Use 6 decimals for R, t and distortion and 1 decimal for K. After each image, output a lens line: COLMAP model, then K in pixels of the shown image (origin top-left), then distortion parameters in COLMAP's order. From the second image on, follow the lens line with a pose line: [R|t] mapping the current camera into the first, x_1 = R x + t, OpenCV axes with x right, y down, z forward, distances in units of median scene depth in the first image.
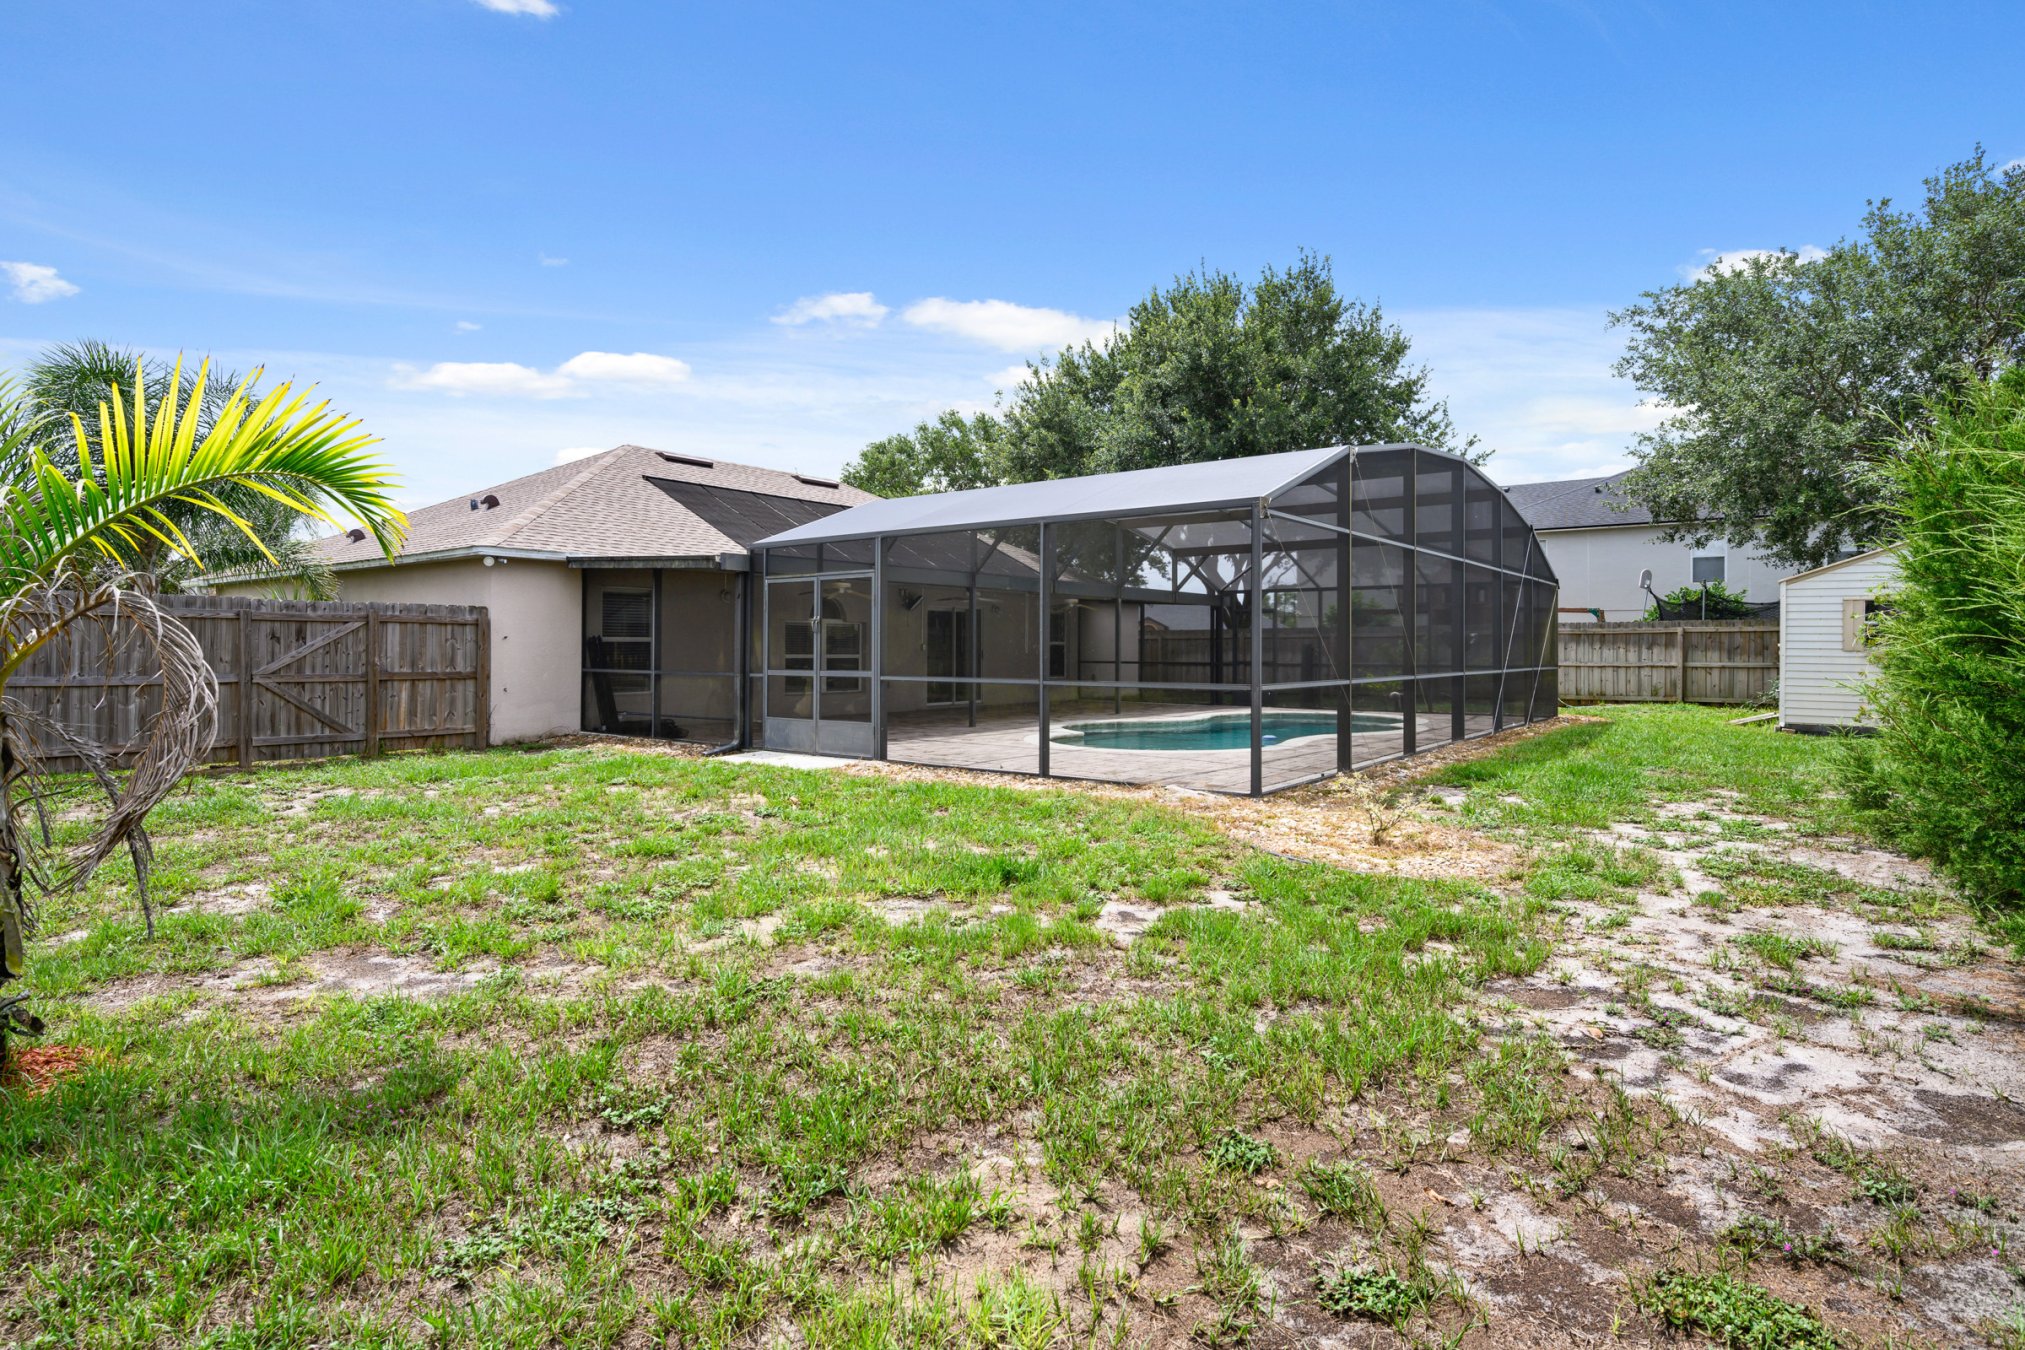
lens RADIAL K [[1074.0, 0, 978.7], [0, 1074.0, 639.5], [0, 0, 1]] dist [-0.014053, -0.002584]
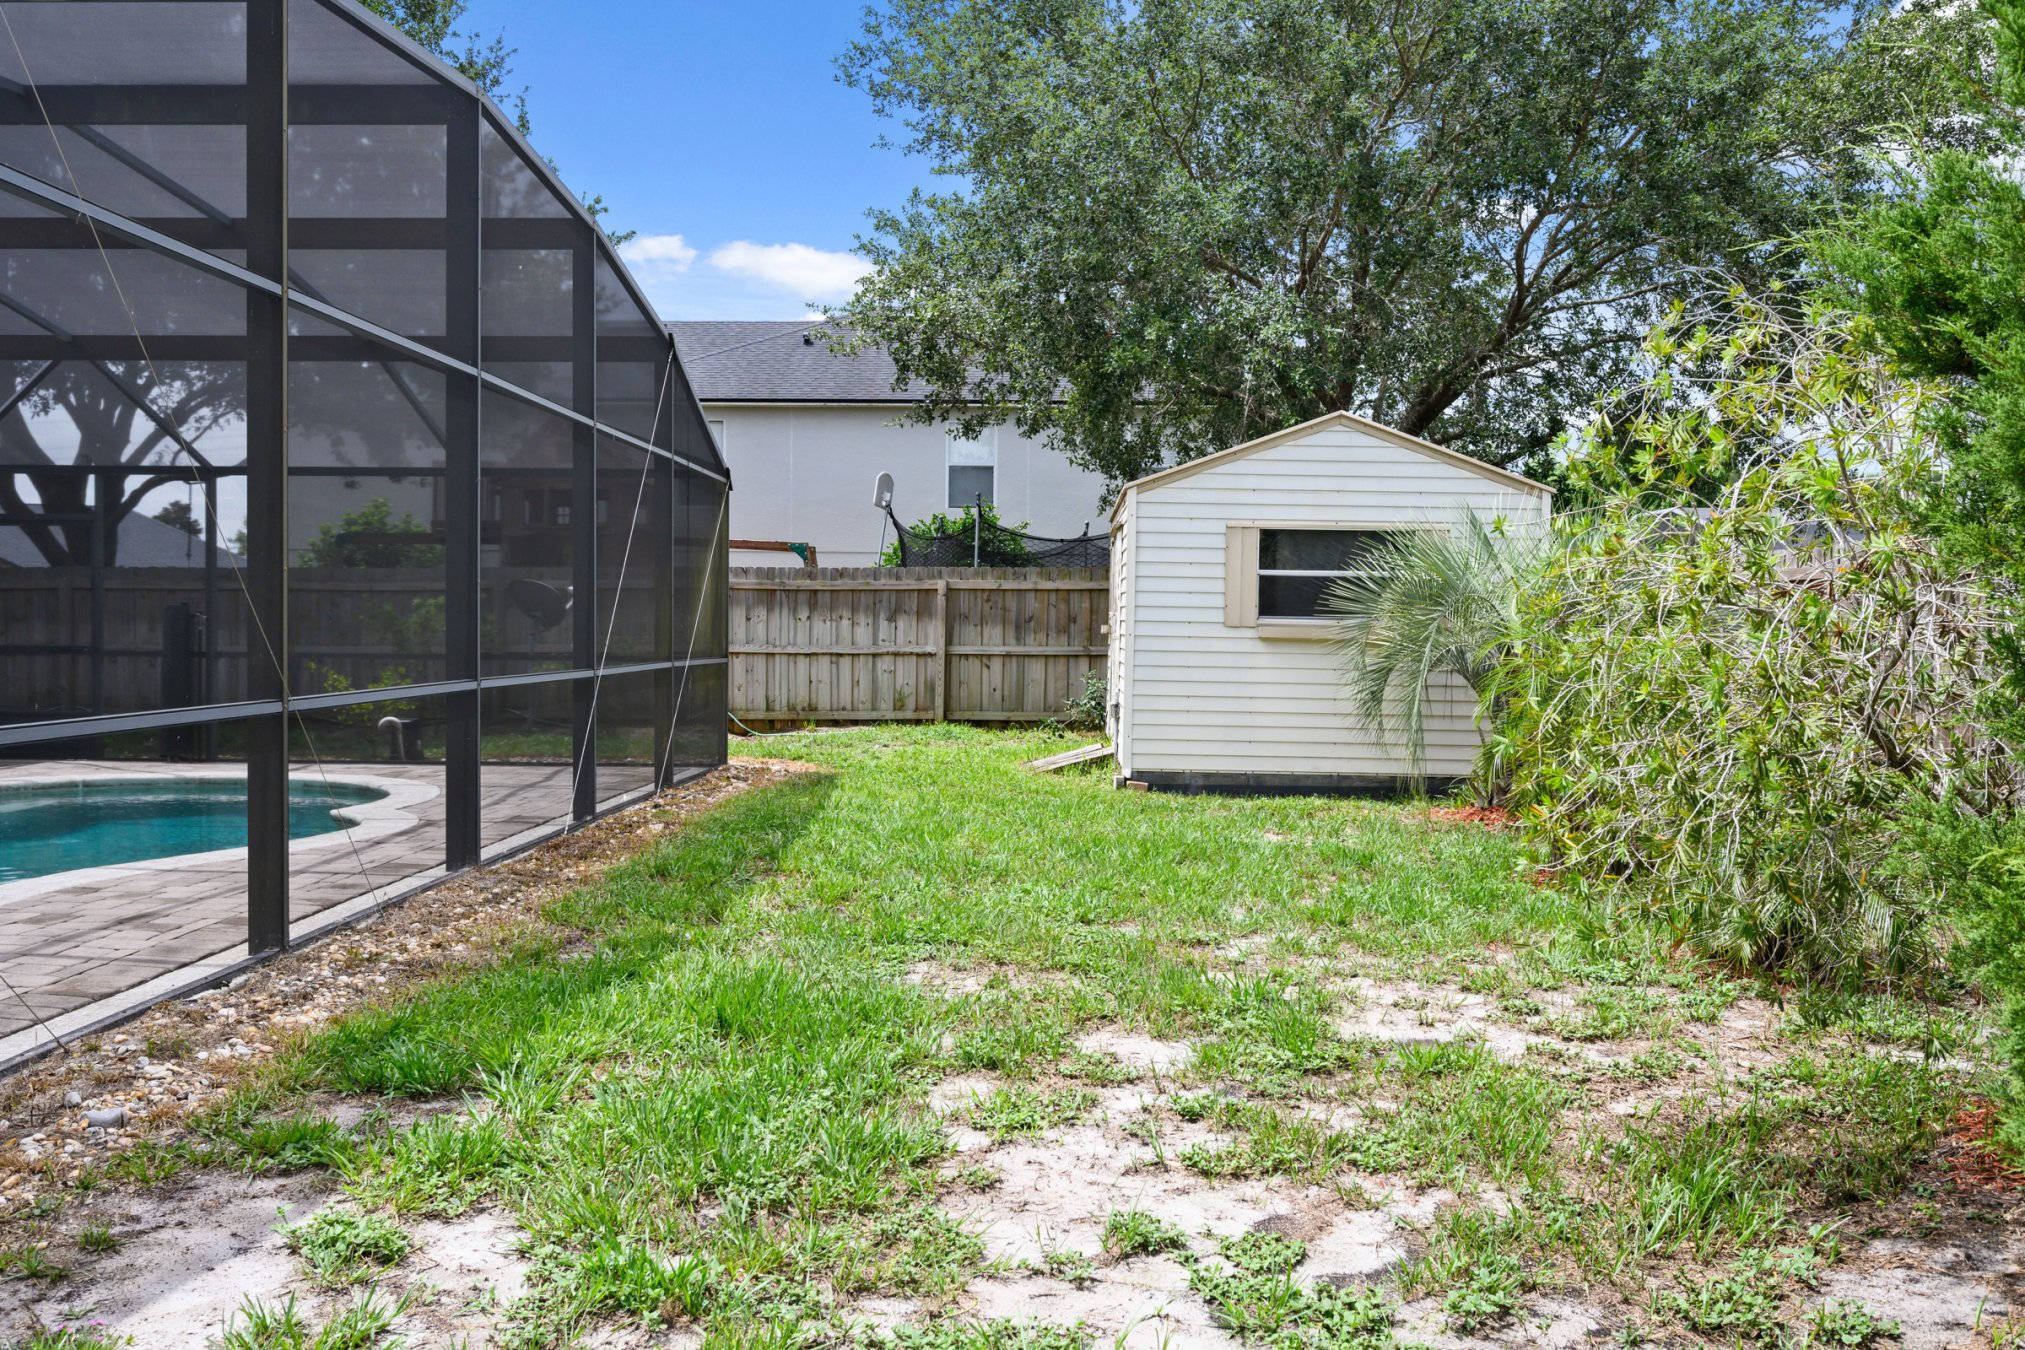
lens RADIAL K [[1816.6, 0, 1014.5], [0, 1816.6, 675.3], [0, 0, 1]] dist [-0.008285, -0.002775]
pose [[0.803260, -0.014798, 0.595445, 0.147225], [-0.009627, 0.999238, 0.037820, 0.001550], [-0.595551, -0.036112, 0.802506, 0.250228]]
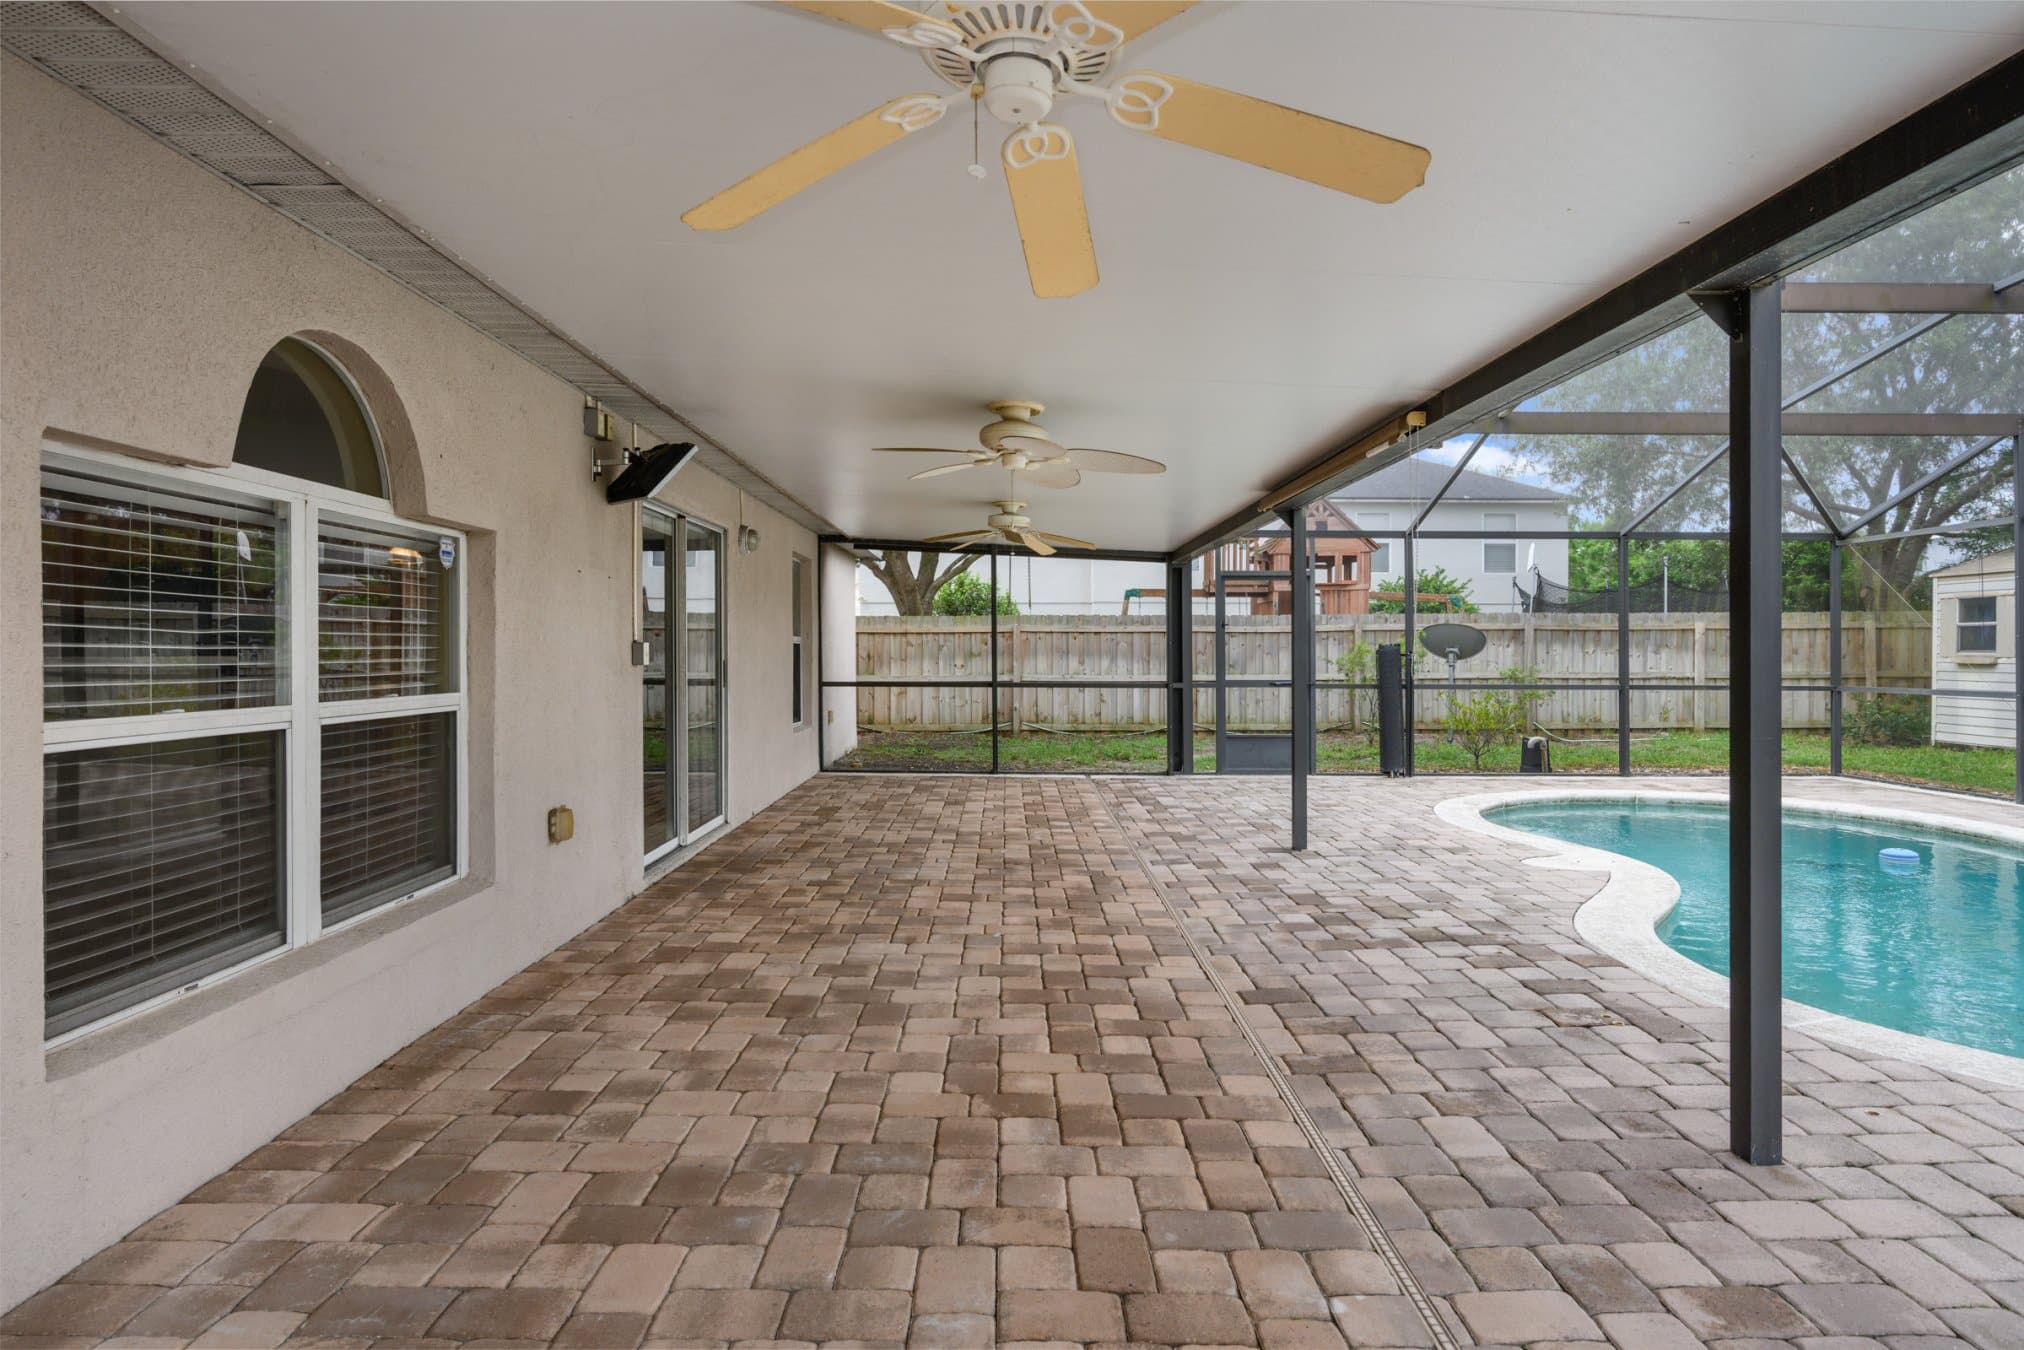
lens RADIAL K [[1117.1, 0, 1021.1], [0, 1117.1, 655.9], [0, 0, 1]] dist [-0.006896, 0.003550]
pose [[0.782294, -0.002336, 0.622905, -0.132806], [-0.006792, 0.999902, 0.012280, 0.004909], [-0.622872, -0.013838, 0.782201, 0.701285]]
